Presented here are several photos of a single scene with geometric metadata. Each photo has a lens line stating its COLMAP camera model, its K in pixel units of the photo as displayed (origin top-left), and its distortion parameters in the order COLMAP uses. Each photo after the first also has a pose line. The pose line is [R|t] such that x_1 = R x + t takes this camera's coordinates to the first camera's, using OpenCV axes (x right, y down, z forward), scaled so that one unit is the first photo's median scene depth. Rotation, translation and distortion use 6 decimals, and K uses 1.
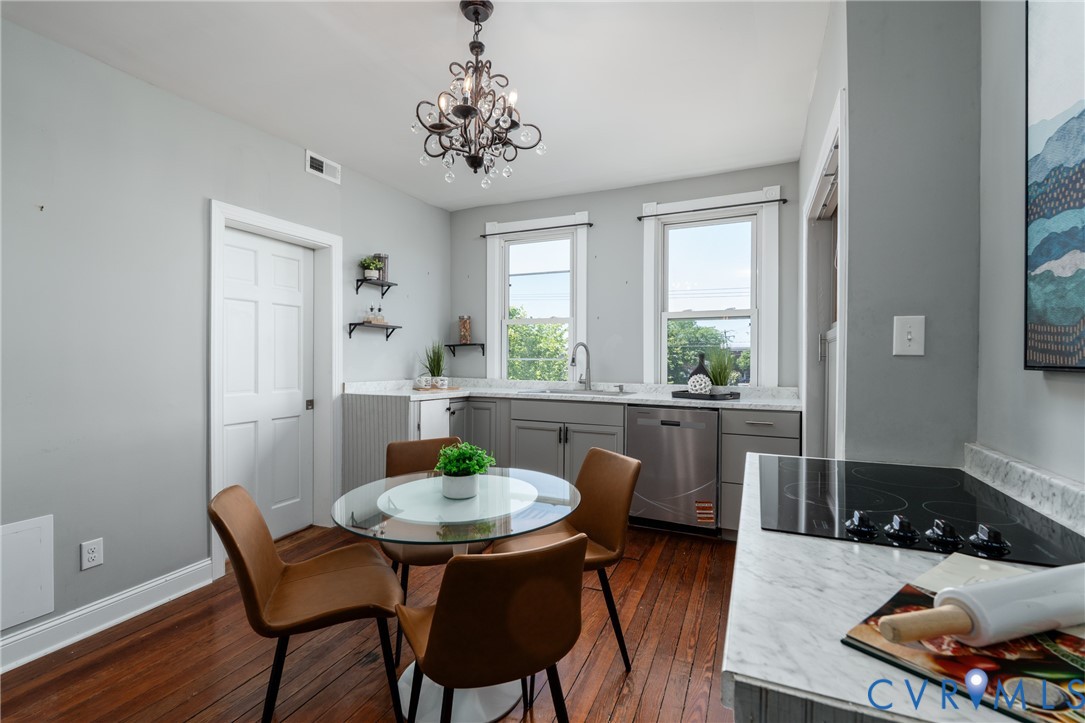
lens RADIAL K [[482.3, 0, 542.5], [0, 482.3, 361.5], [0, 0, 1]] dist [-0.002325, 0.000251]
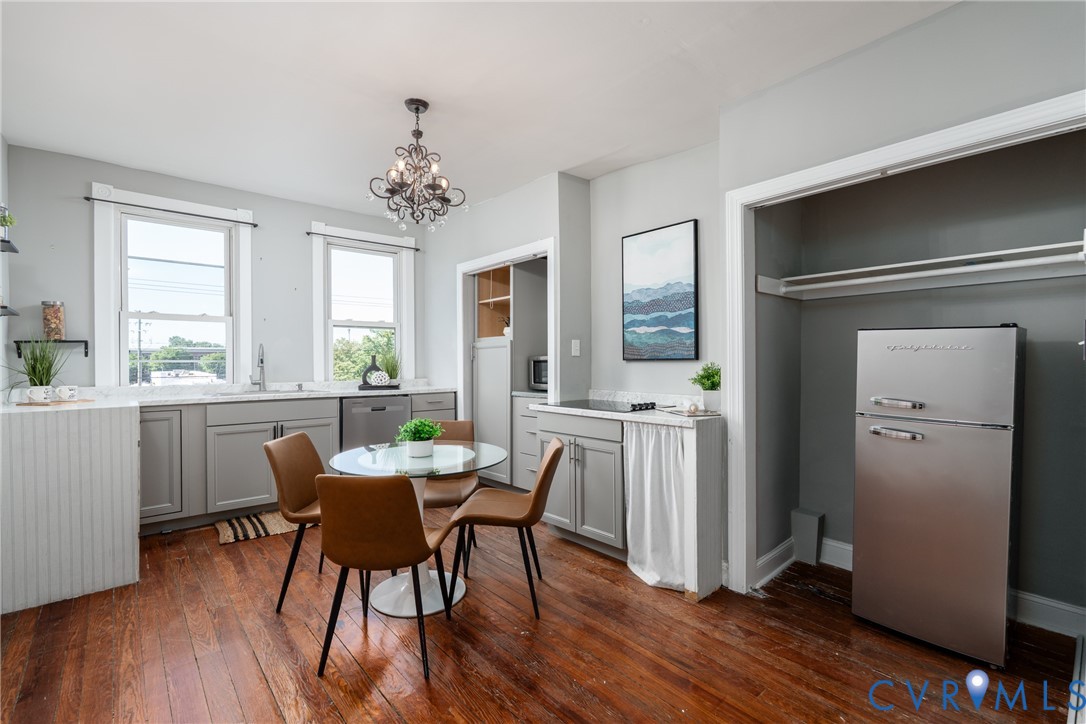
lens RADIAL K [[488.7, 0, 543.1], [0, 488.7, 363.4], [0, 0, 1]] dist [-0.001735, -0.000071]
pose [[0.420552, -0.009741, 0.907216, -0.668483], [0.012511, 0.999910, 0.004936, 0.004748], [-0.907182, 0.009274, 0.420636, 0.043753]]
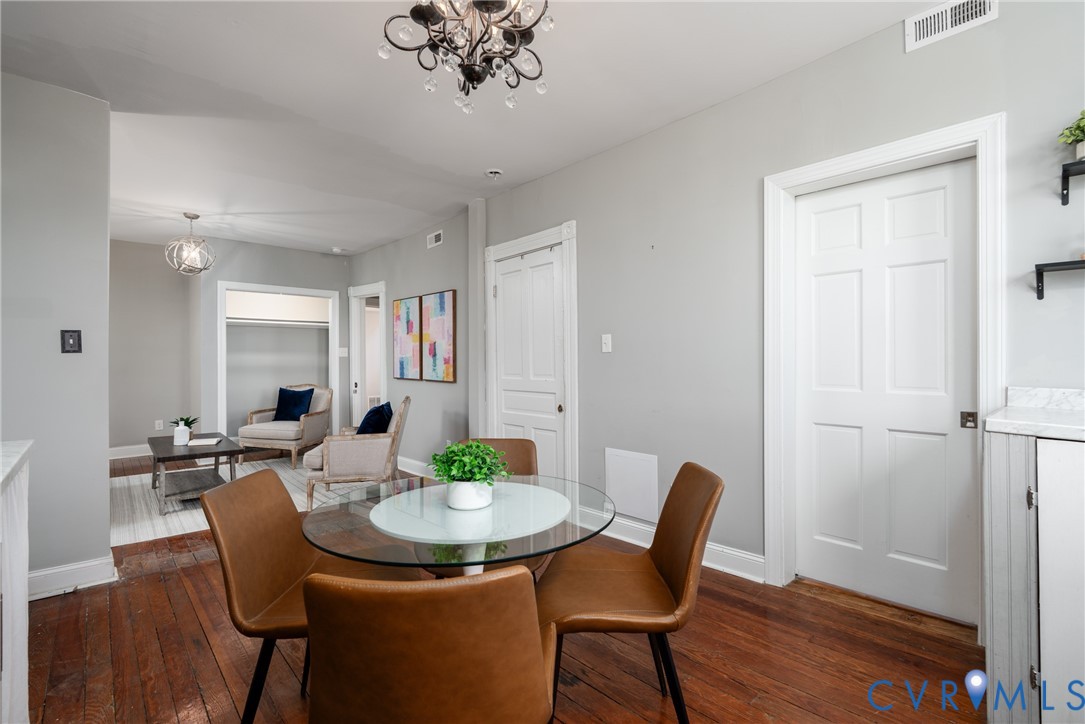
lens RADIAL K [[495.8, 0, 548.1], [0, 495.8, 357.7], [0, 0, 1]] dist [0.001737, 0.000156]
pose [[-0.397781, -0.005745, -0.917463, 0.281018], [-0.004481, 0.999981, -0.004319, 0.017336], [0.917470, 0.002393, -0.397799, 0.751457]]
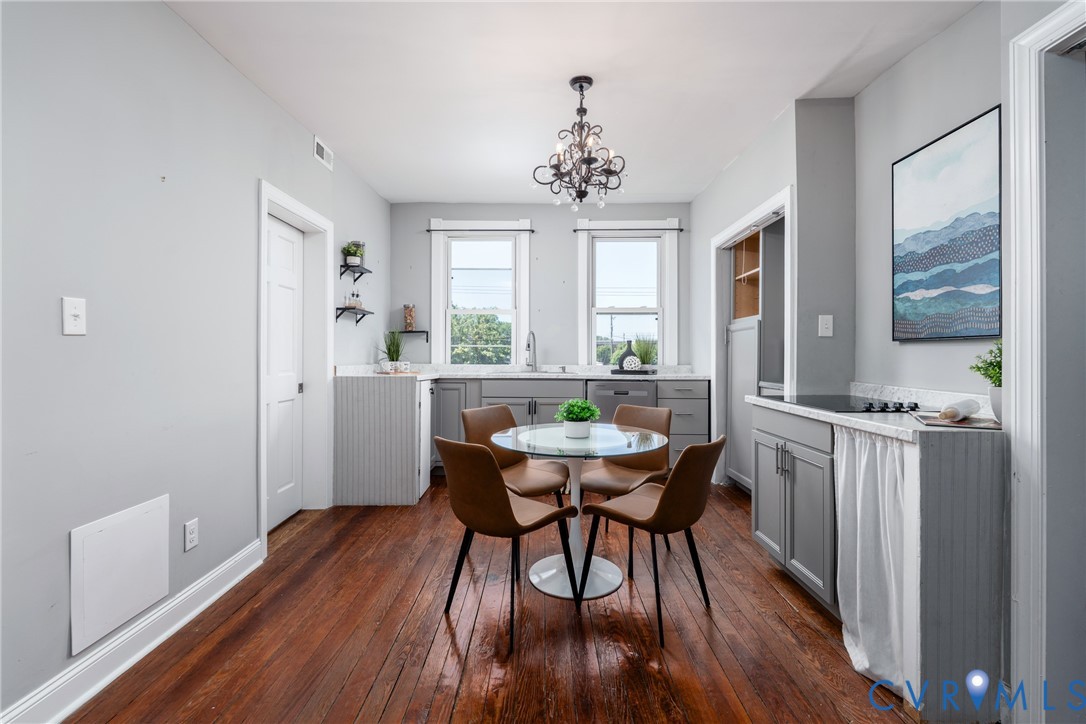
lens RADIAL K [[491.2, 0, 541.4], [0, 491.2, 353.0], [0, 0, 1]] dist [-0.002476, 0.000218]
pose [[0.916782, -0.001316, 0.399385, -0.422568], [0.003955, 0.999975, -0.005784, 0.024402], [-0.399367, 0.006882, 0.916765, -0.124171]]
